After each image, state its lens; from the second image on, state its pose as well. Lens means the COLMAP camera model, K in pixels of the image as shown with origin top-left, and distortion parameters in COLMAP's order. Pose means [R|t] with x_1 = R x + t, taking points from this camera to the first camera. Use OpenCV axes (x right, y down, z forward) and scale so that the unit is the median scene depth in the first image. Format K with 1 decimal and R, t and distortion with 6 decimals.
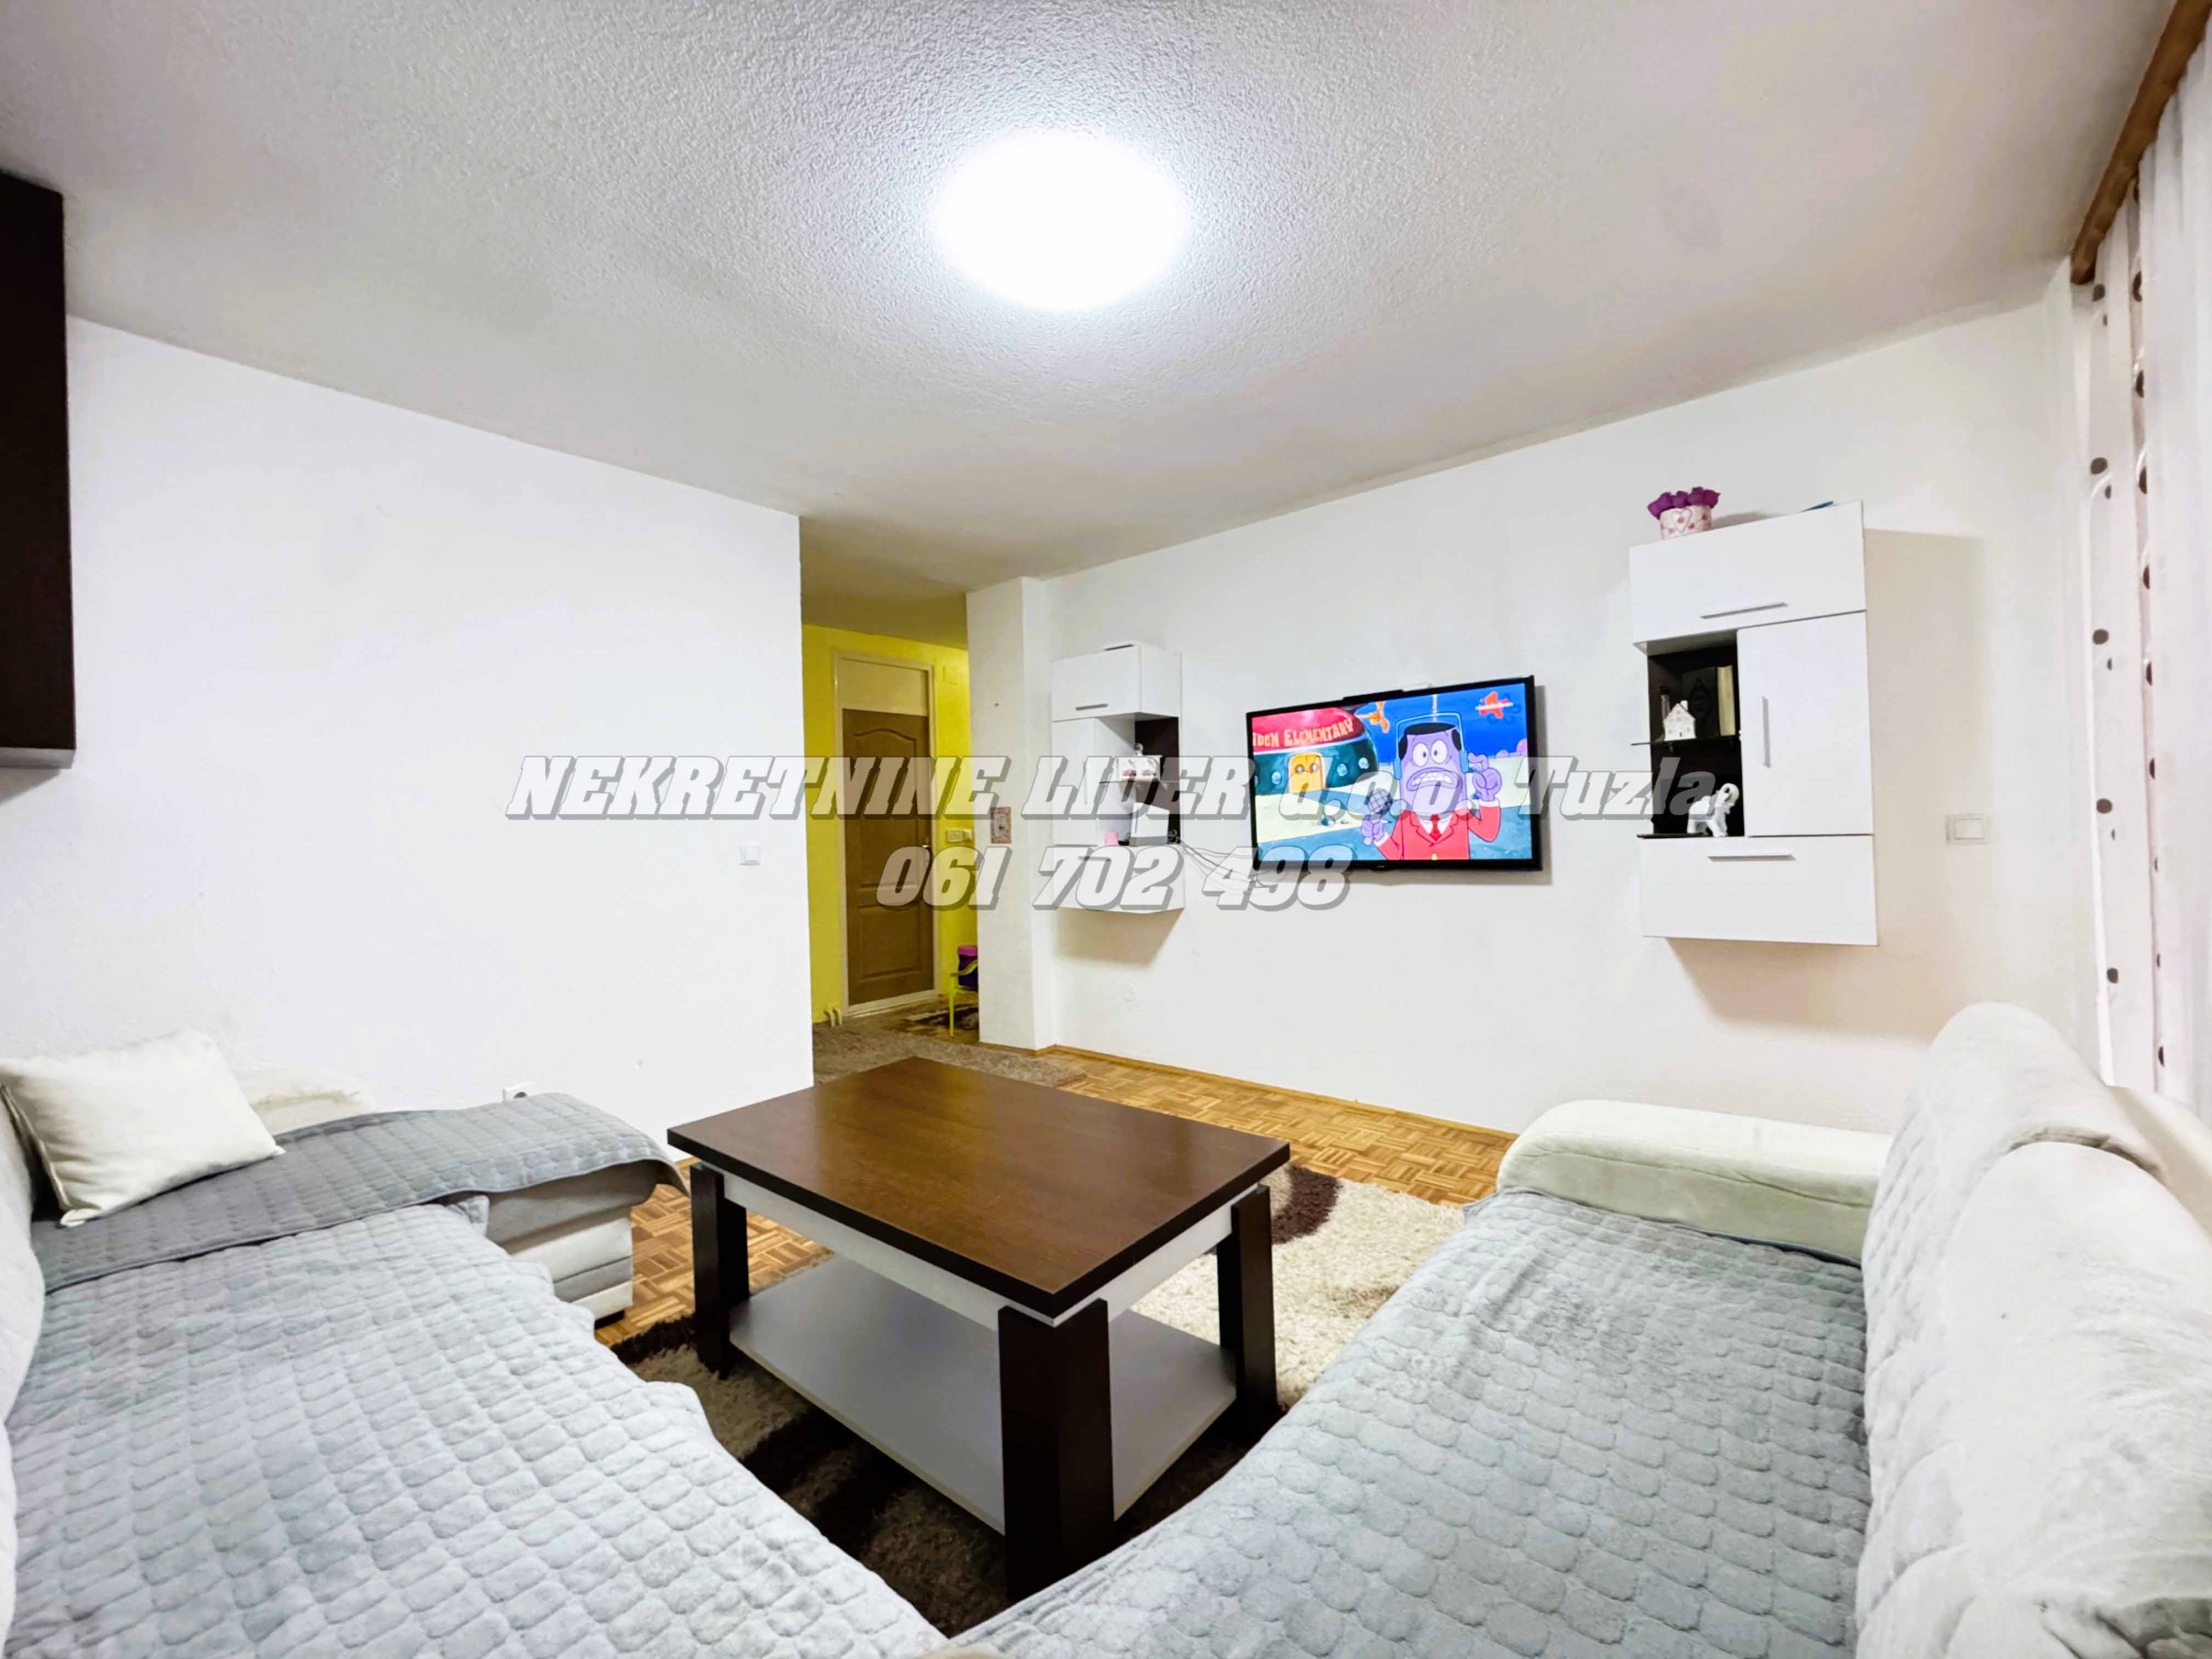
lens RADIAL K [[878.3, 0, 1106.0], [0, 878.3, 829.5], [0, 0, 1]] dist [-0.001402, -0.000351]
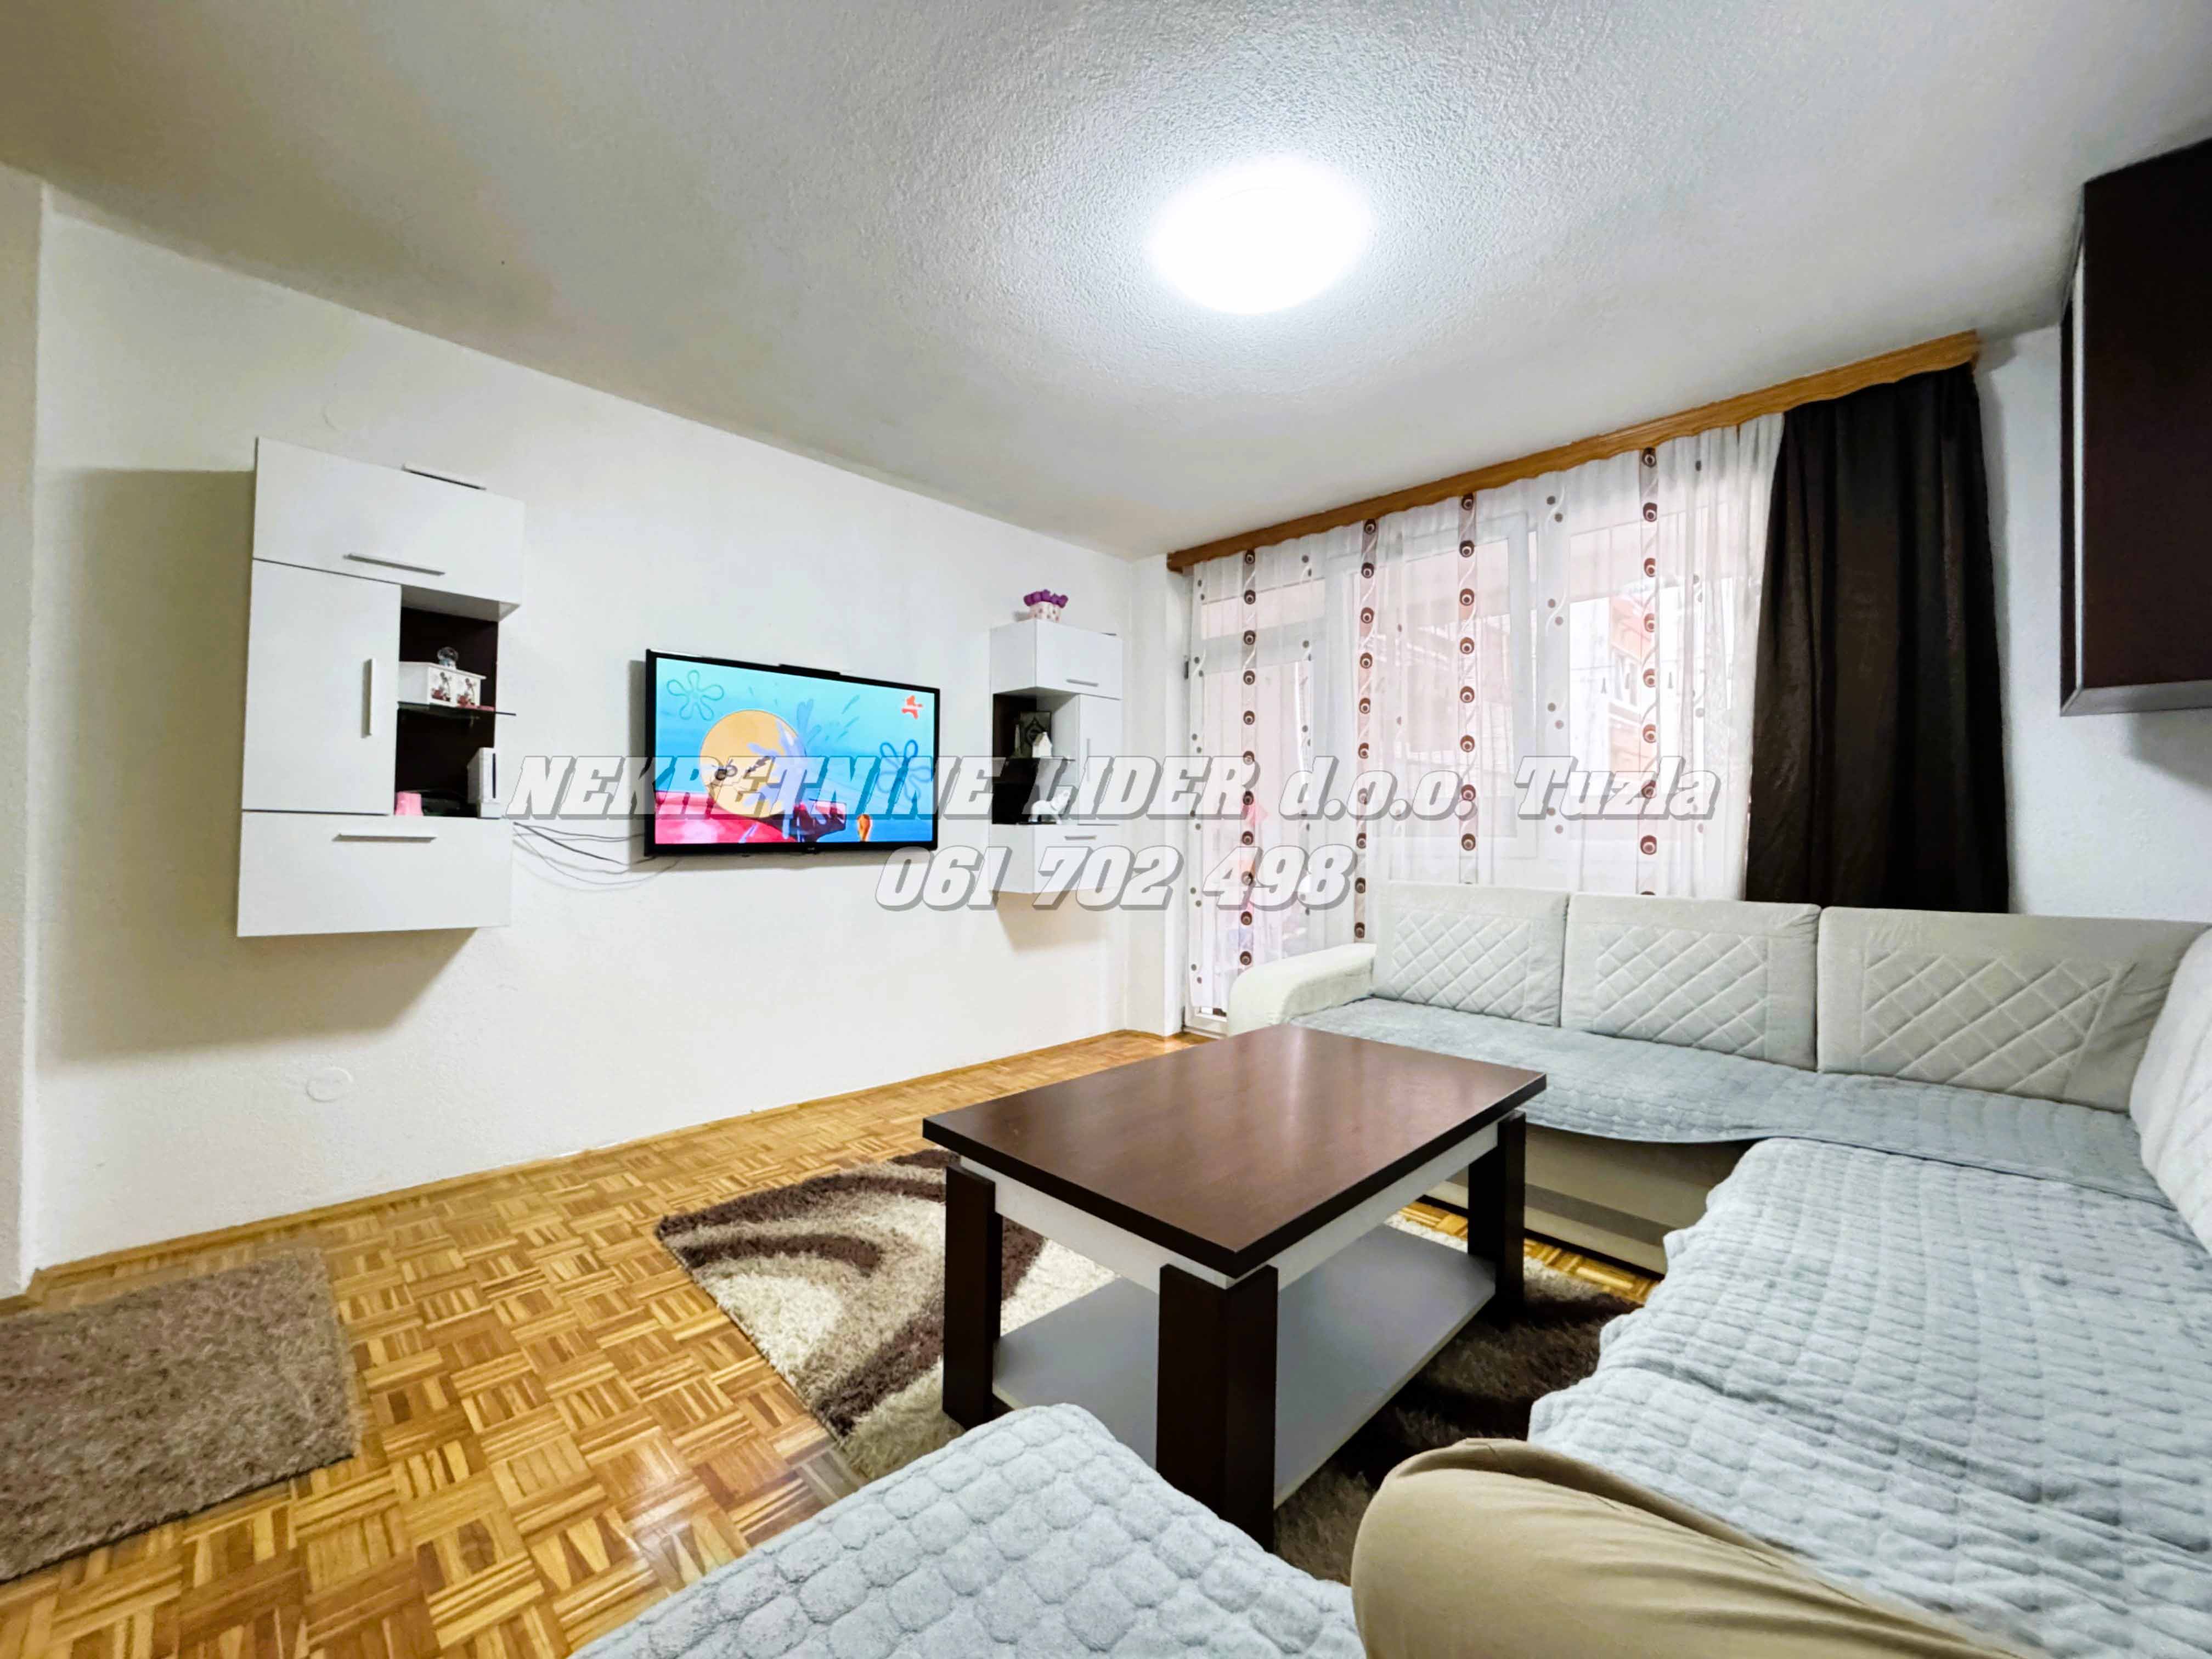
lens RADIAL K [[878.3, 0, 1106.0], [0, 878.3, 829.5], [0, 0, 1]] dist [-0.001402, -0.000351]
pose [[0.075361, 0.036279, 0.996496, -0.591776], [-0.007337, 0.999331, -0.035827, 0.049976], [-0.997129, -0.004611, 0.075576, 0.572568]]
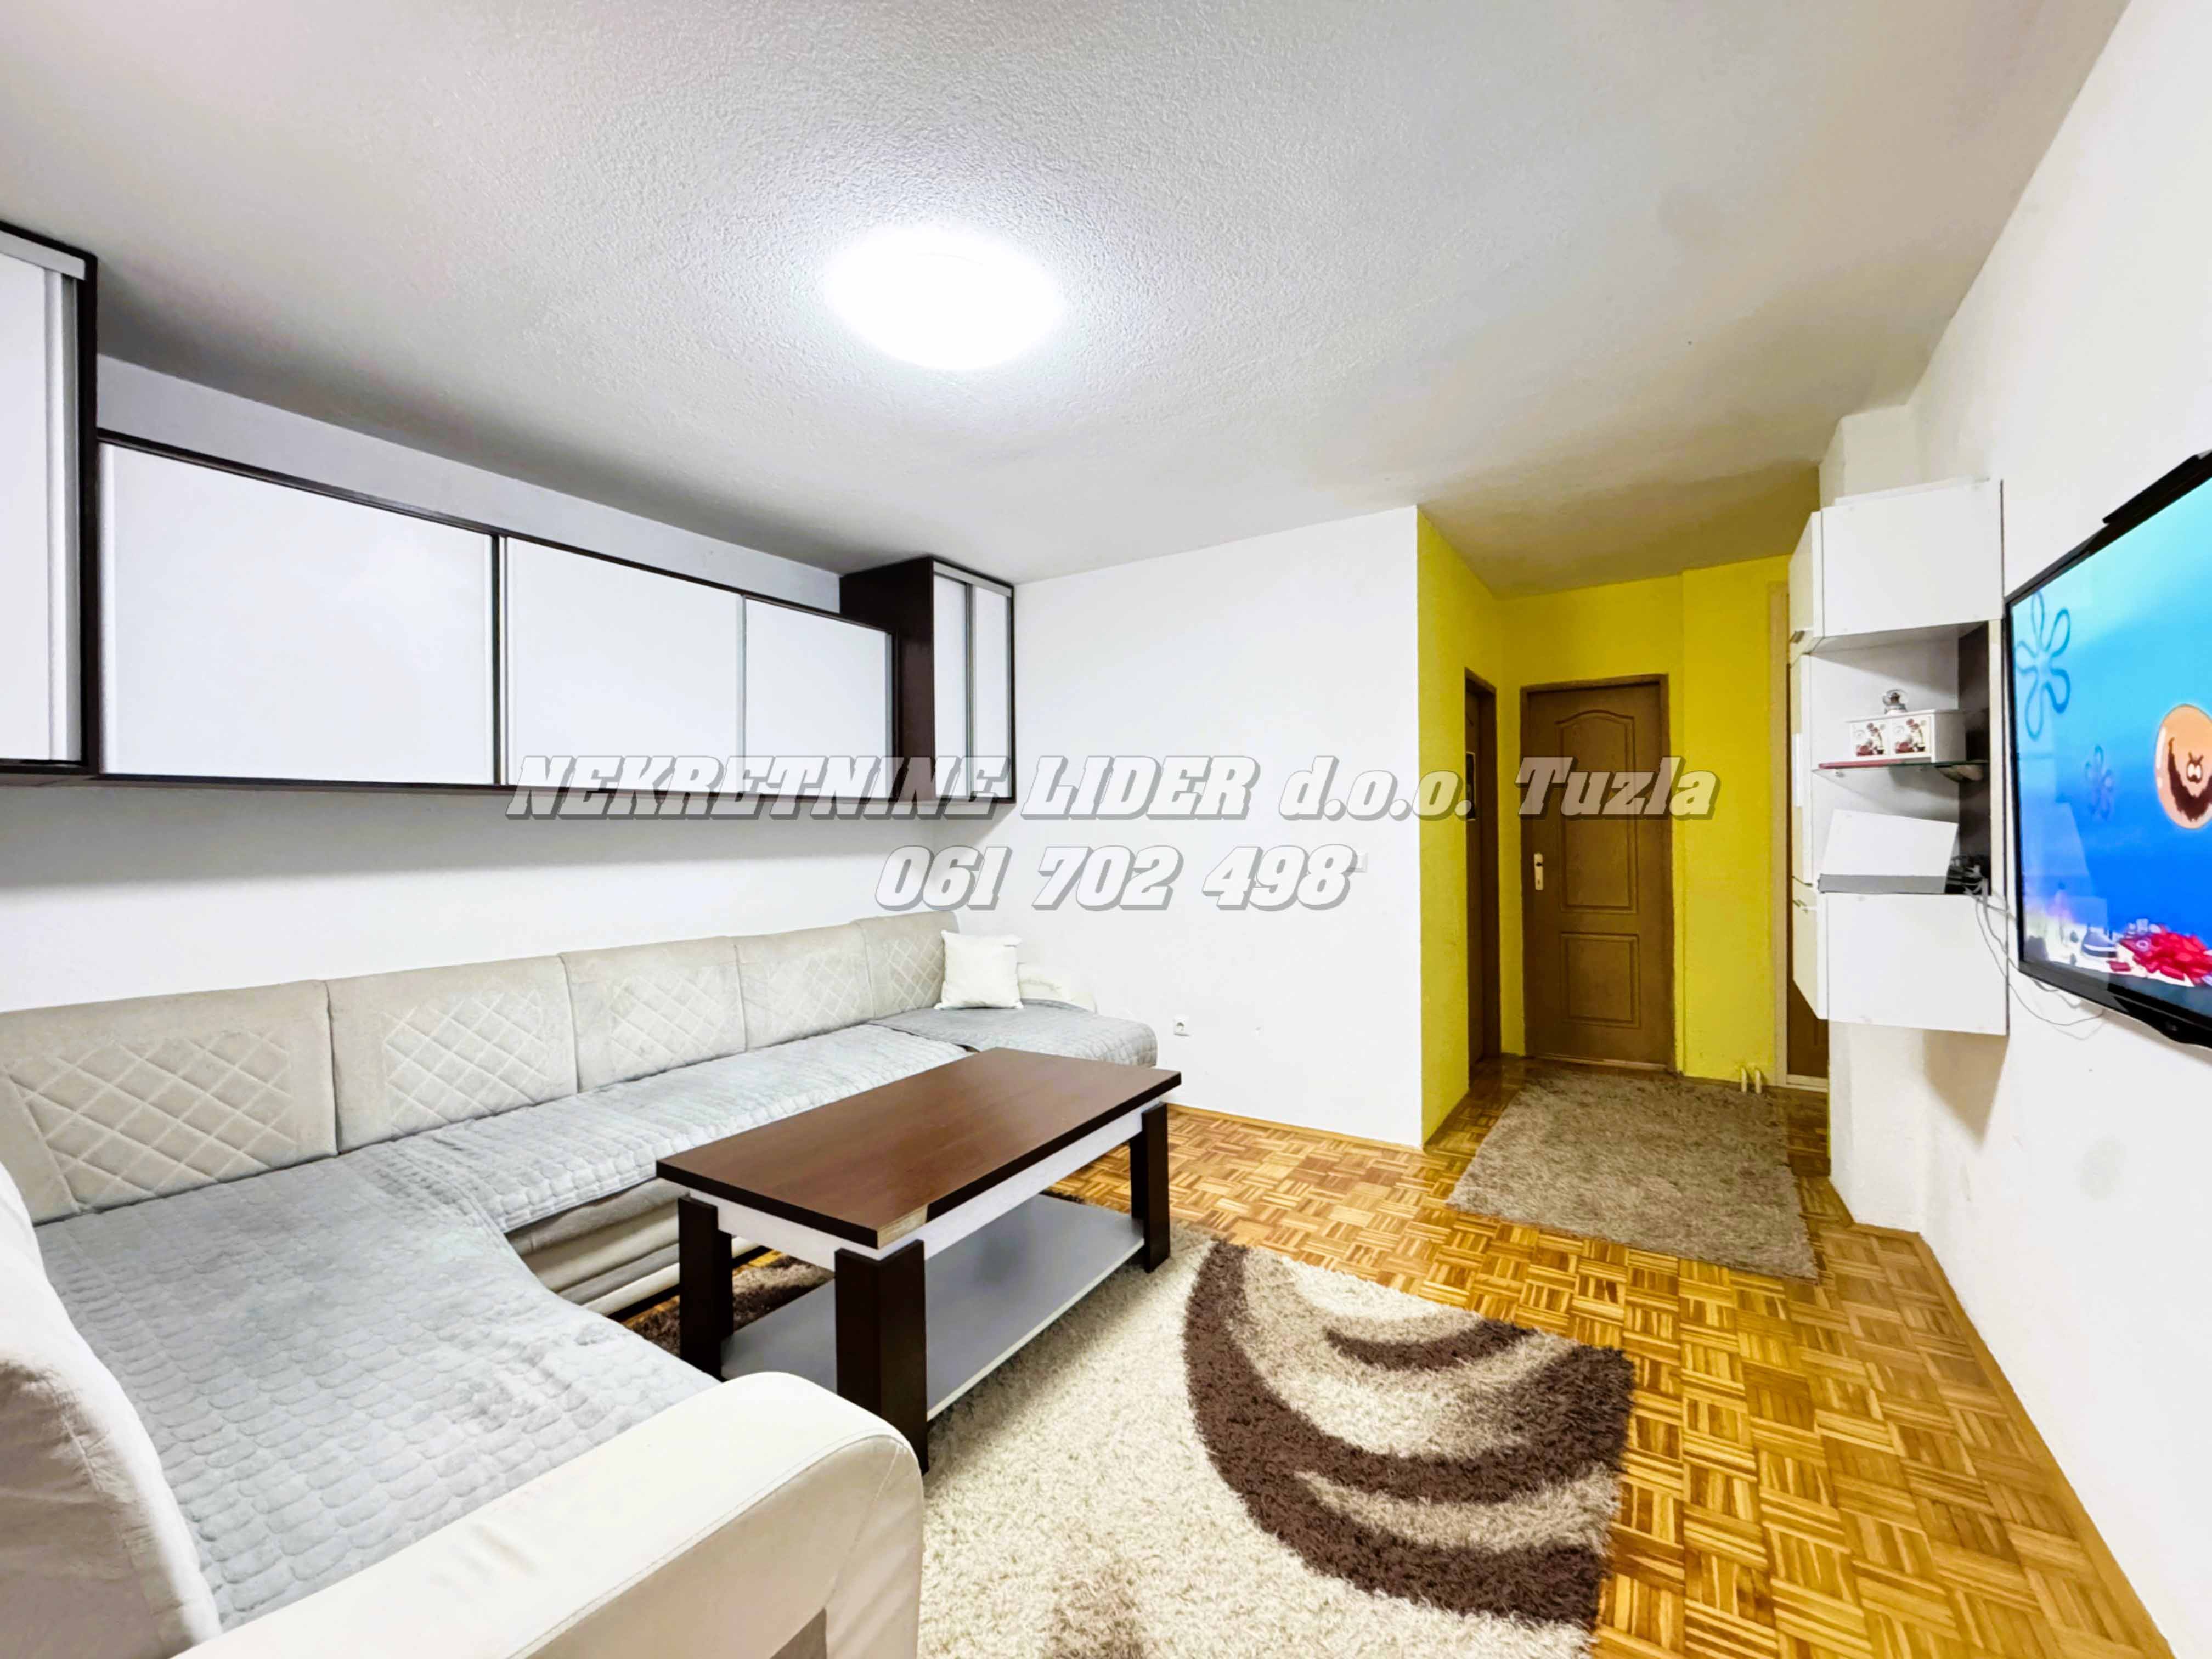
lens RADIAL K [[878.3, 0, 1106.0], [0, 878.3, 829.5], [0, 0, 1]] dist [-0.001402, -0.000351]
pose [[0.125404, 0.025539, -0.991777, 0.546975], [0.004018, 0.999647, 0.026250, -0.036408], [0.992098, -0.007276, 0.125257, 0.546787]]
